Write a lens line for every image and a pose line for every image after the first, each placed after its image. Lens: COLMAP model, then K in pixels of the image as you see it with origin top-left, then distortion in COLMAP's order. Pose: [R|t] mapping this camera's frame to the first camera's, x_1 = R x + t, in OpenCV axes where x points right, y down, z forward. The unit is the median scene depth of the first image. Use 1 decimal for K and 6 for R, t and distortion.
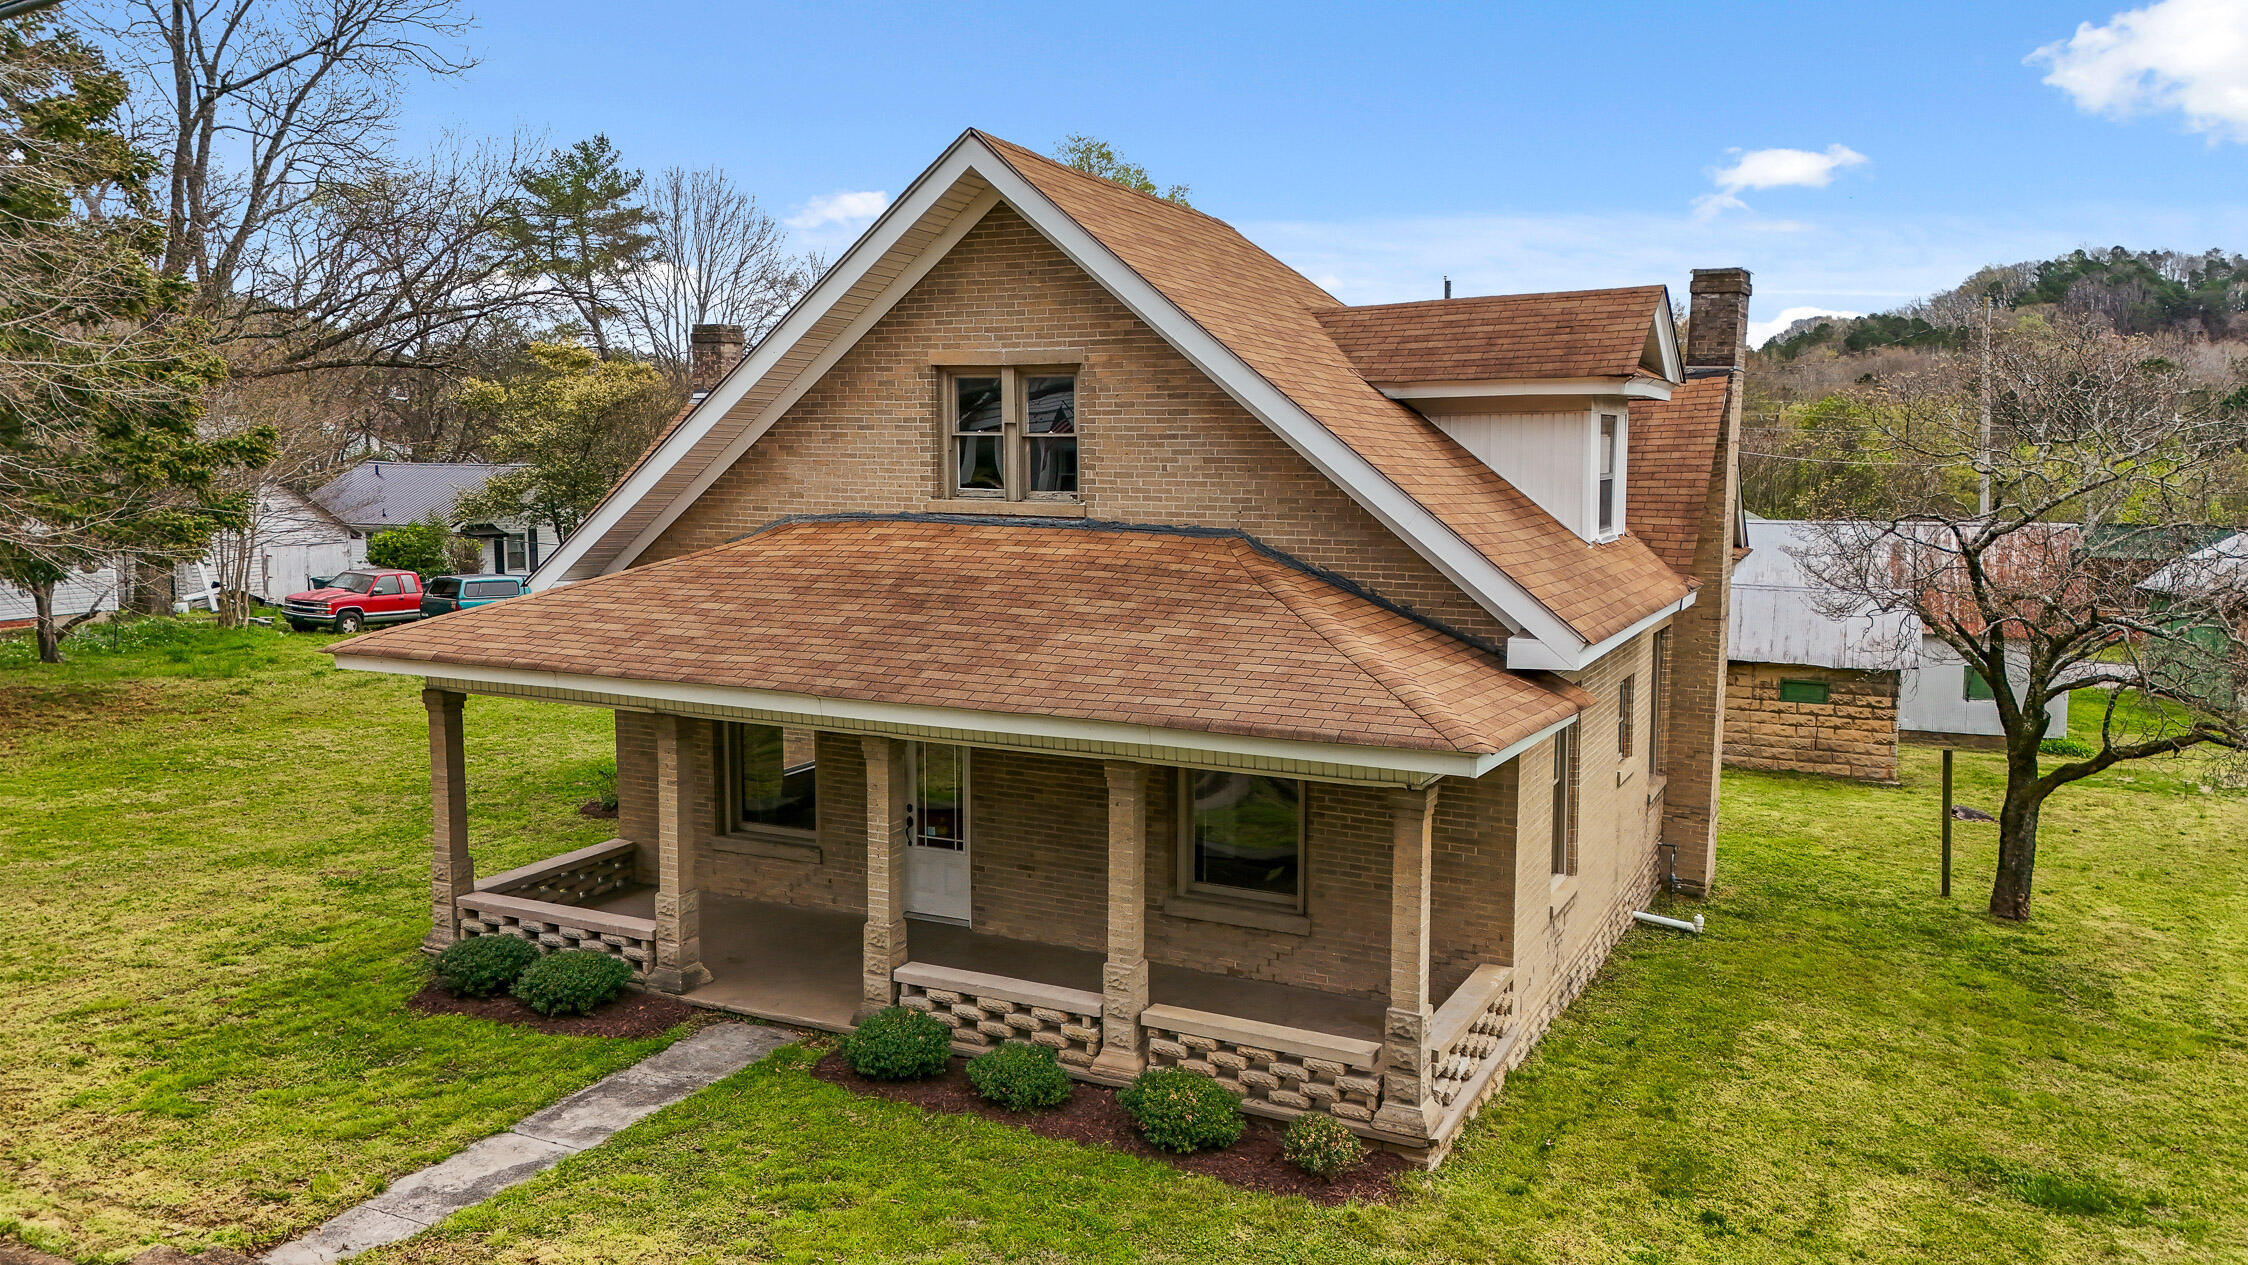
lens RADIAL K [[1585.9, 0, 1124.0], [0, 1585.9, 632.5], [0, 0, 1]] dist [0.088412, -0.105987]
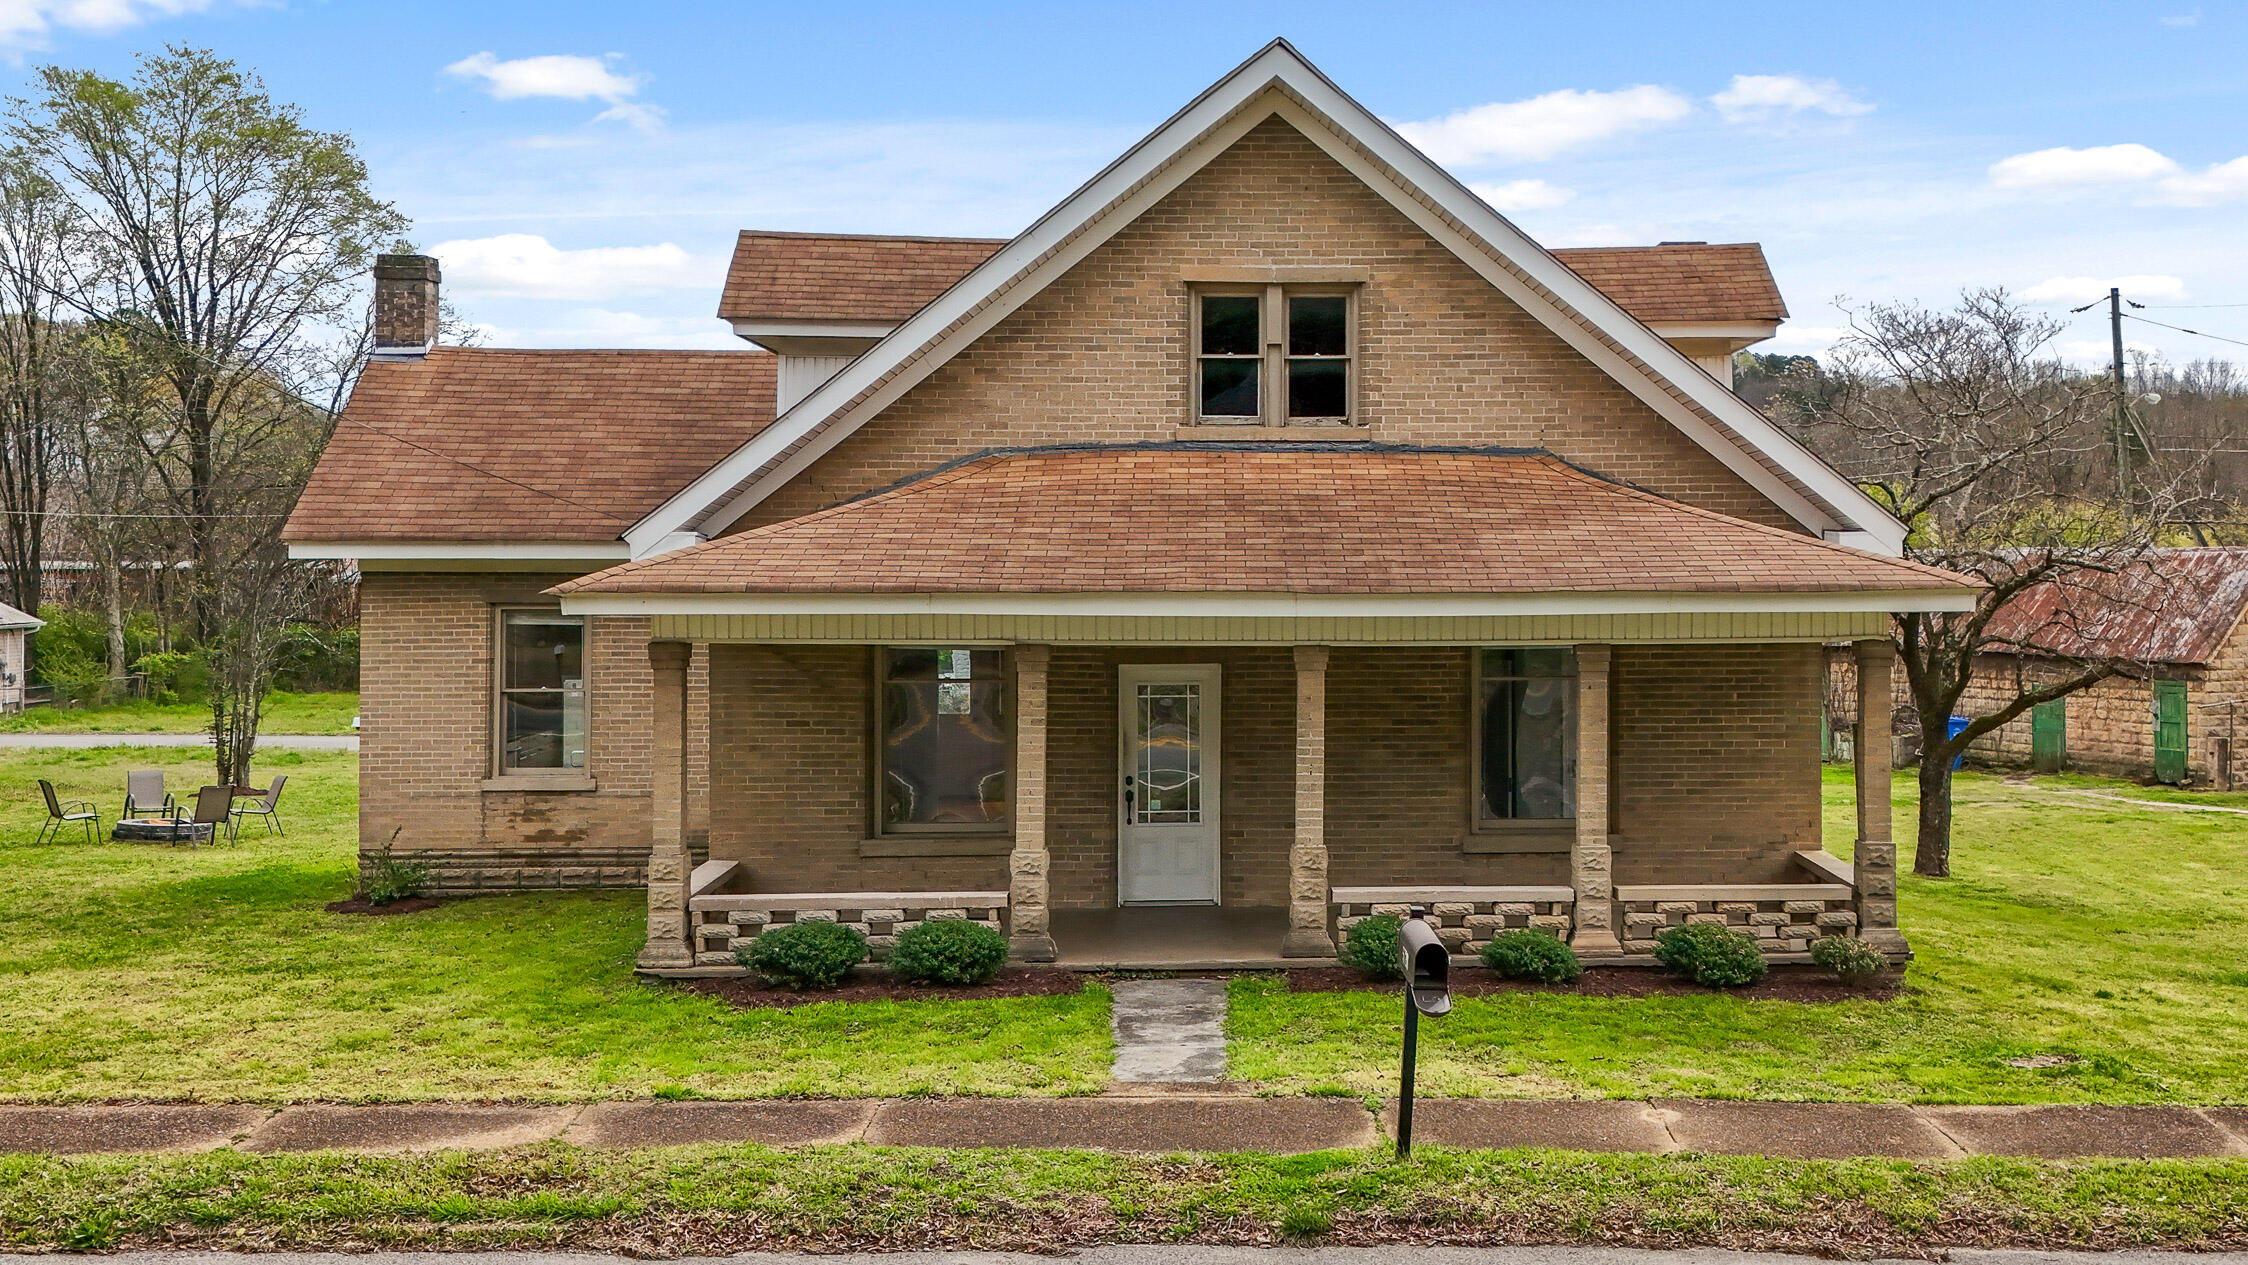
lens RADIAL K [[2265.5, 0, 1227.0], [0, 2265.5, 572.9], [0, 0, 1]] dist [0.019411, 0.009591]
pose [[0.883110, -0.010805, 0.469042, -0.749398], [0.062915, 0.993432, -0.095572, 0.133198], [-0.464929, 0.113910, 0.877989, -0.152824]]
